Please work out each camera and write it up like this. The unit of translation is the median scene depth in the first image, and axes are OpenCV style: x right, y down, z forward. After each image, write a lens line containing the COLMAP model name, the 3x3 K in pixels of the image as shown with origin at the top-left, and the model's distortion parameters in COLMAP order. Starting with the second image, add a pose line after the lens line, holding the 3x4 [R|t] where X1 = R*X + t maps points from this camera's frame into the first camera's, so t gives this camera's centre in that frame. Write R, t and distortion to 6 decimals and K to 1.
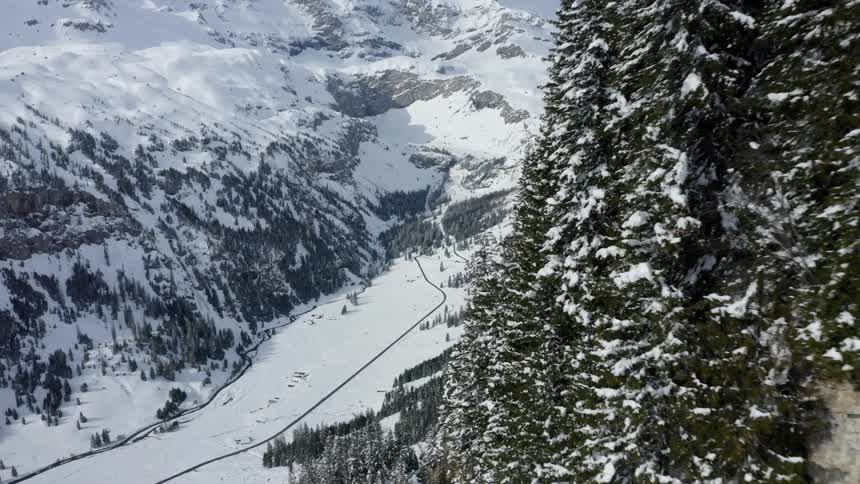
lens RADIAL K [[688.7, 0, 430.0], [0, 688.7, 242.0], [0, 0, 1]] dist [-0.168468, 0.000851]
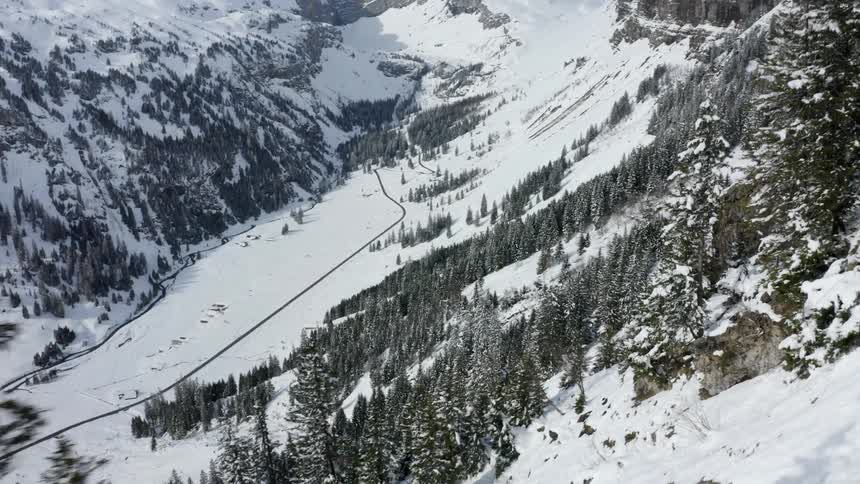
lens RADIAL K [[688.7, 0, 430.0], [0, 688.7, 242.0], [0, 0, 1]] dist [-0.168468, 0.000851]
pose [[0.999732, -0.008341, 0.021606, 0.031315], [0.005923, 0.993956, 0.109617, 0.020204], [-0.022389, -0.109459, 0.993739, 0.134100]]
